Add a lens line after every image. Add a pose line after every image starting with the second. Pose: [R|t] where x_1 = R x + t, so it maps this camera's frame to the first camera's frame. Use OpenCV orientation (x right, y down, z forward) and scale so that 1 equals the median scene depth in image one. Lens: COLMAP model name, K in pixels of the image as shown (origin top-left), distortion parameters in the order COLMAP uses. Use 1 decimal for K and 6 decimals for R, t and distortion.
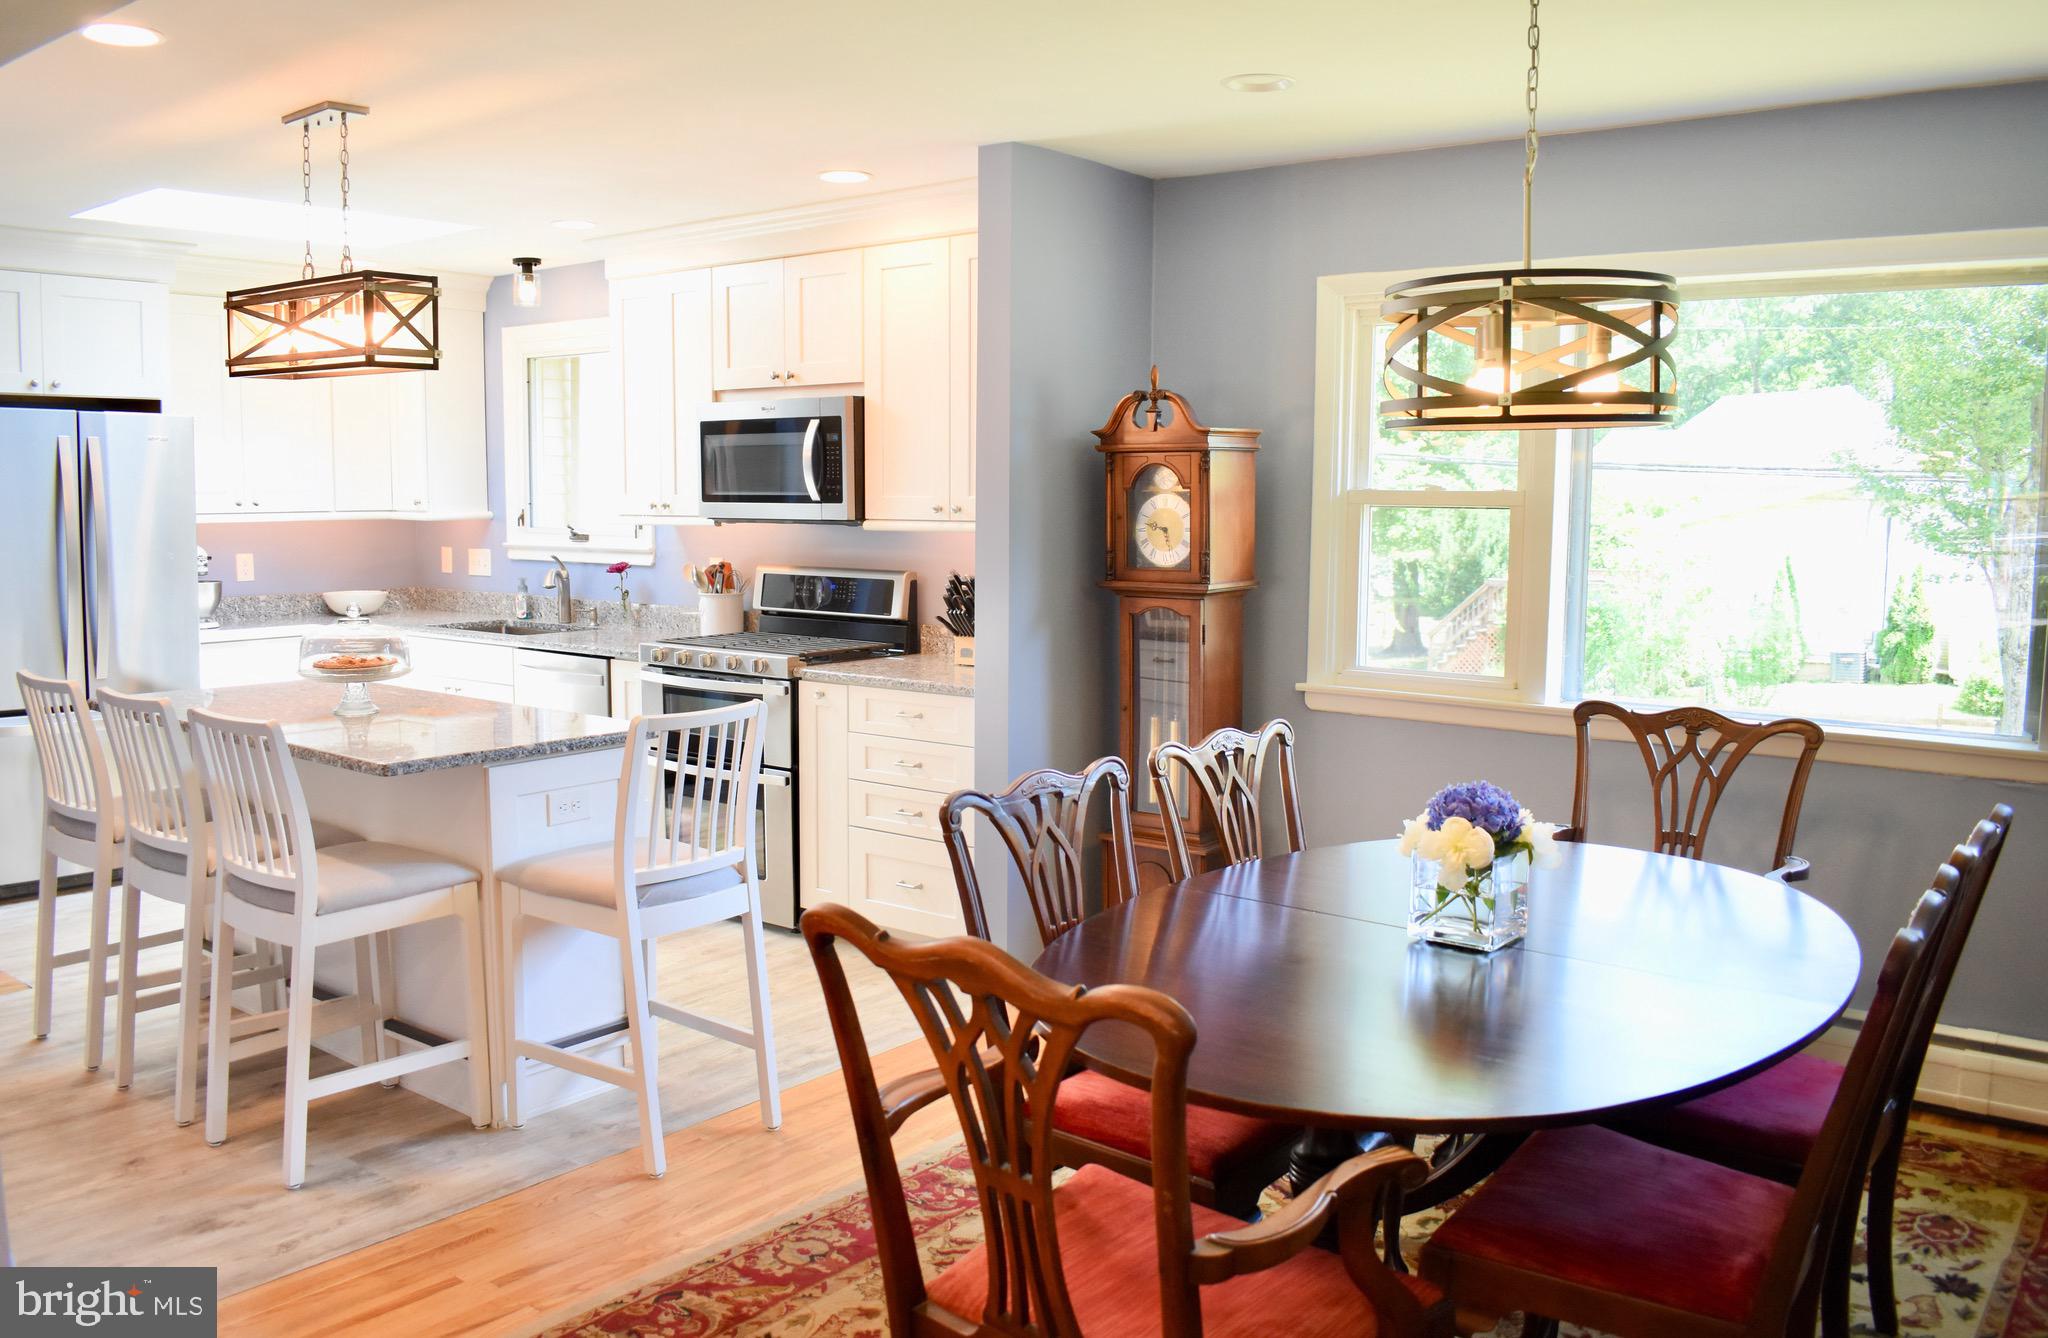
lens RADIAL K [[1616.0, 0, 1019.9], [0, 1616.0, 675.3], [0, 0, 1]] dist [-0.090767, 0.002767]
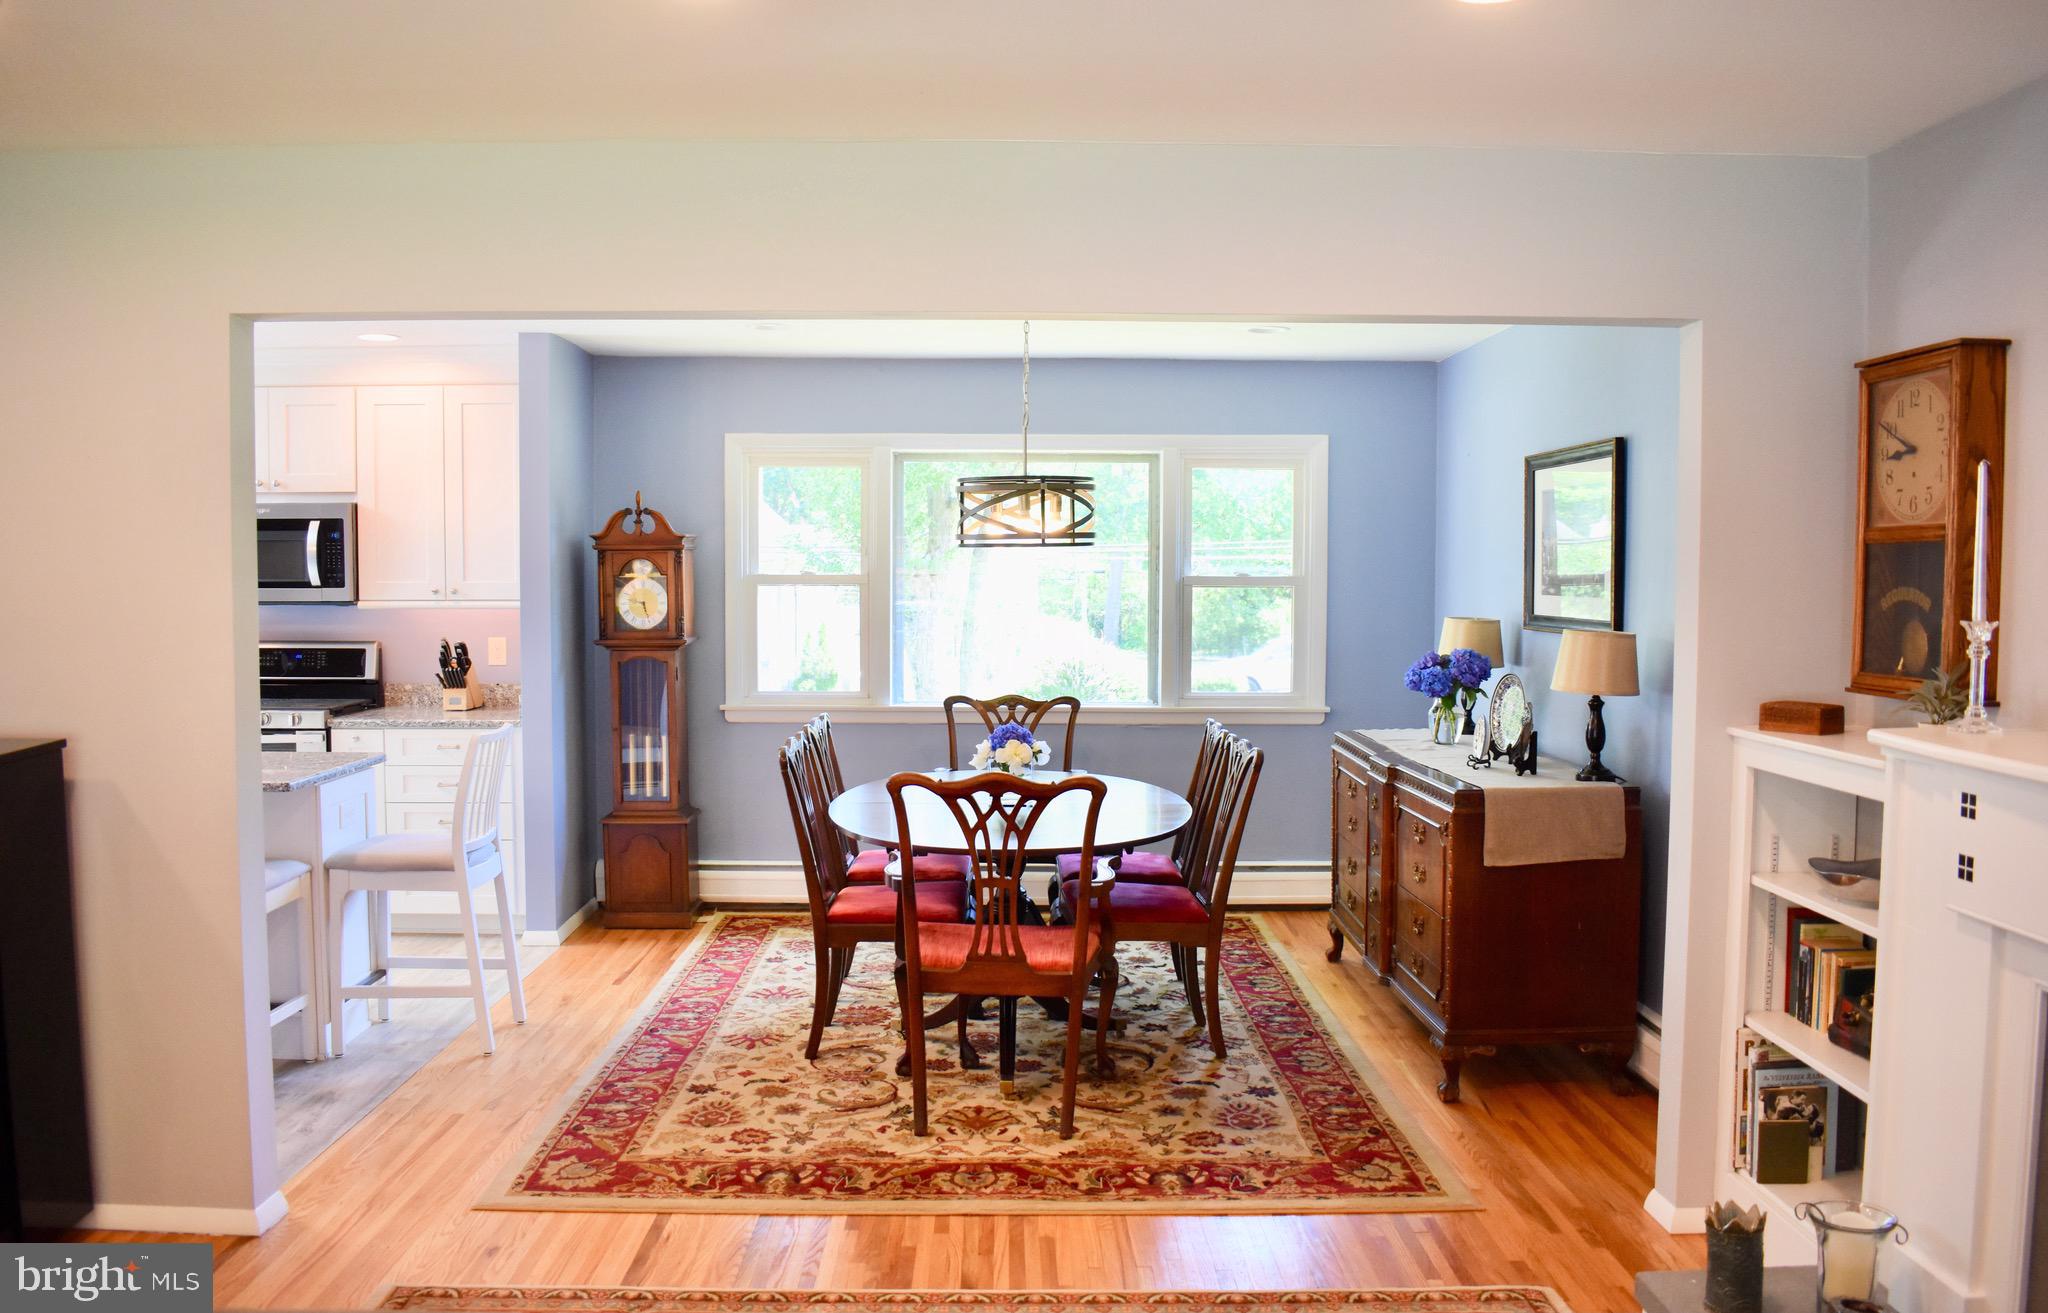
lens RADIAL K [[1596.8, 0, 1028.5], [0, 1596.8, 657.1], [0, 0, 1]] dist [-0.091915, -0.000244]
pose [[0.771791, -0.038142, 0.634732, -0.476361], [0.073650, 0.996843, -0.029651, 0.022445], [-0.631597, 0.069632, 0.772164, -0.275562]]
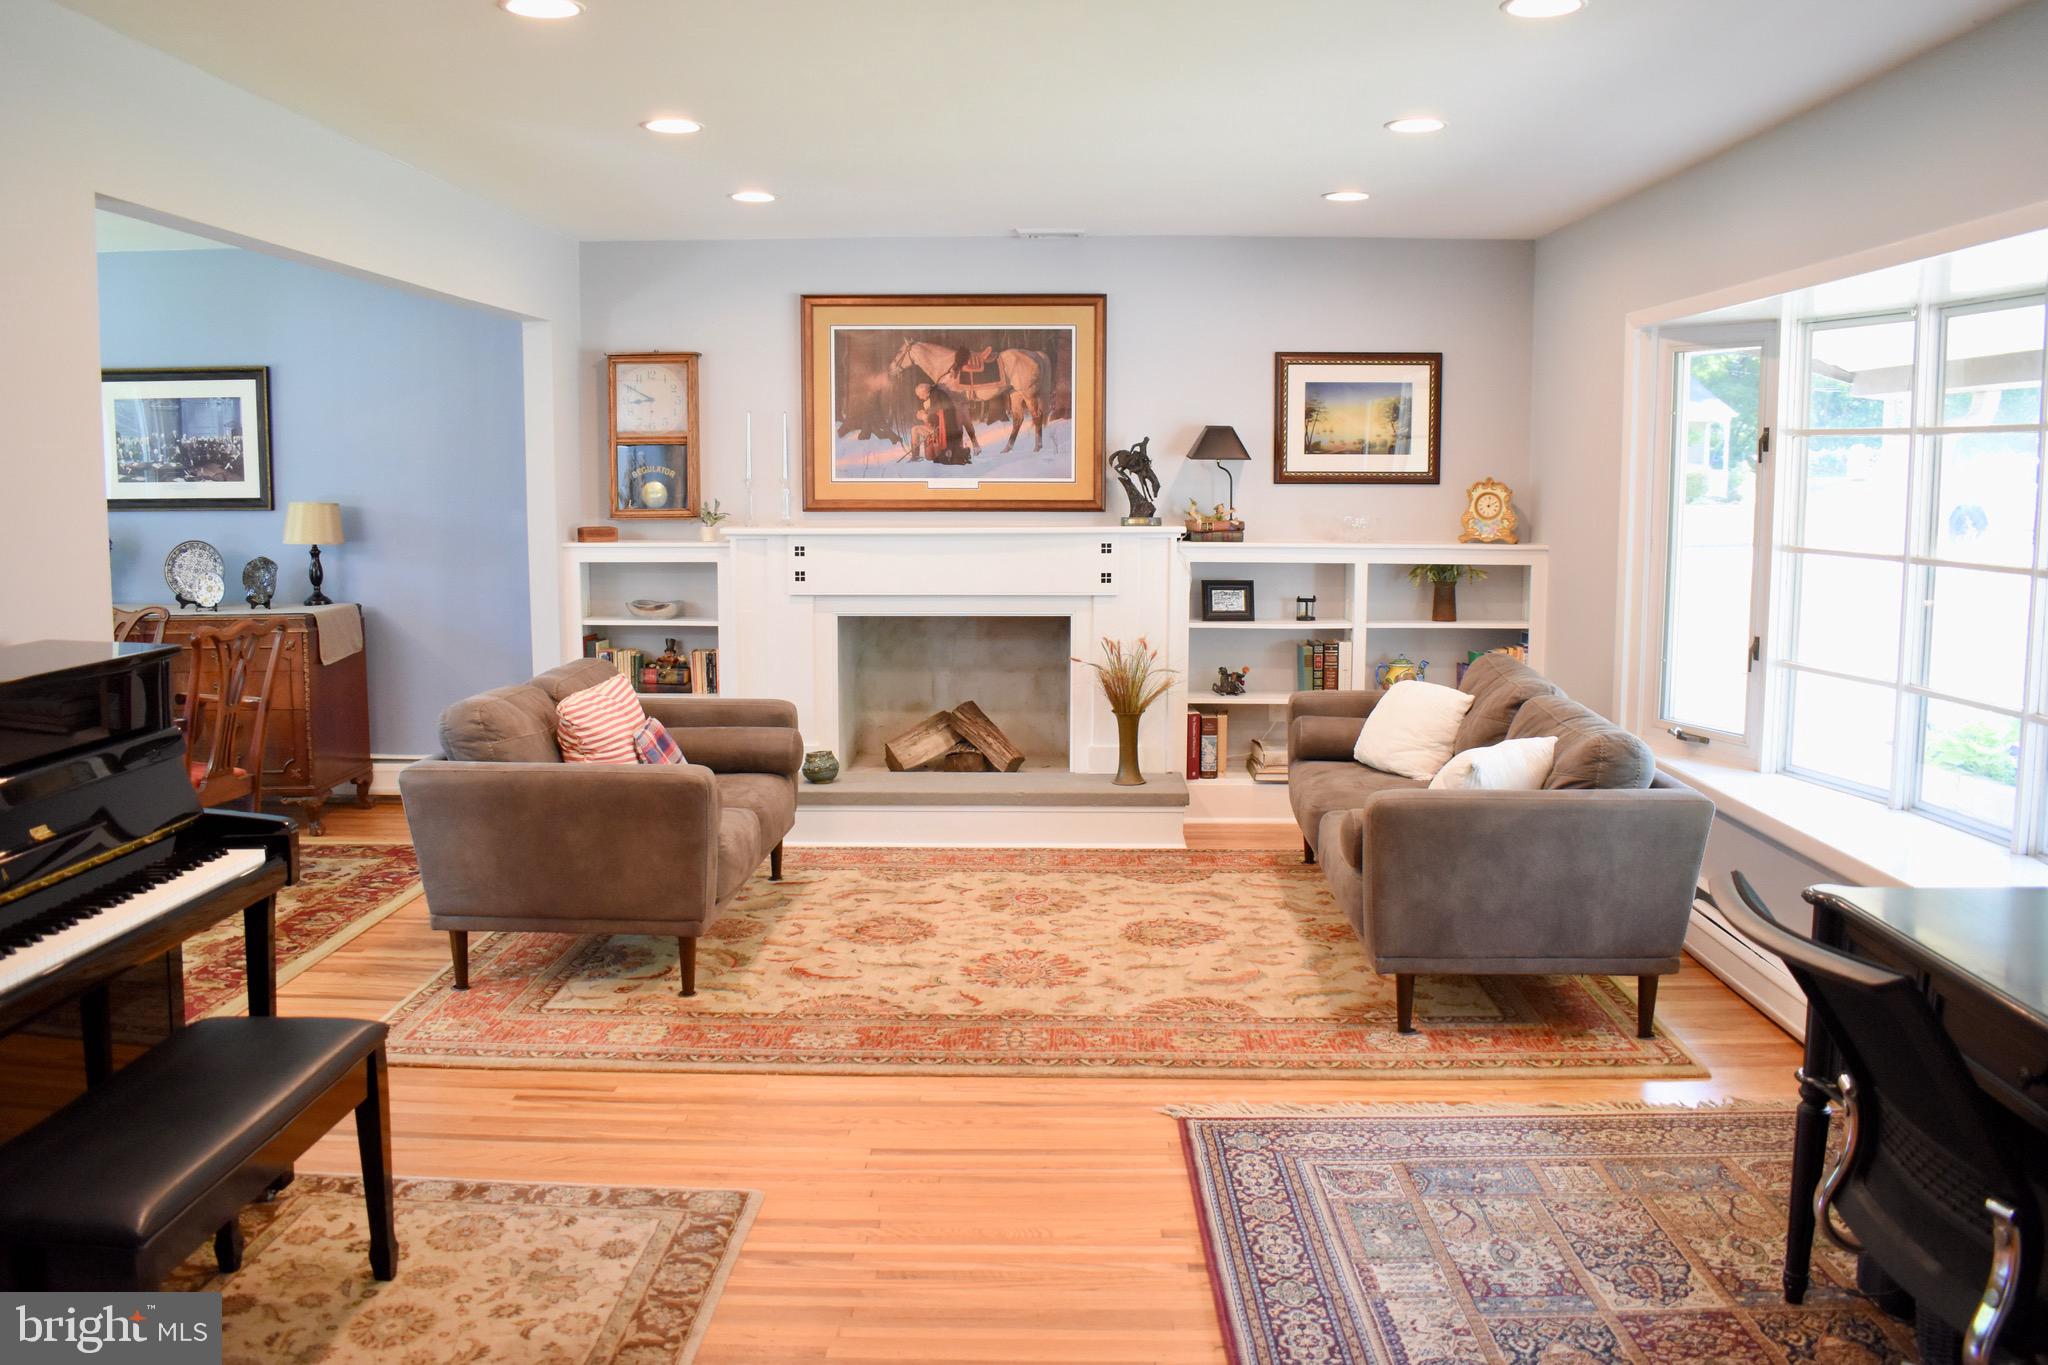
lens RADIAL K [[1655.9, 0, 1030.1], [0, 1655.9, 667.9], [0, 0, 1]] dist [-0.096173, 0.019079]
pose [[-0.605879, -0.101299, 0.789081, -1.070084], [0.085285, 0.977874, 0.191020, -0.064135], [-0.790972, 0.183032, -0.583834, 0.521967]]
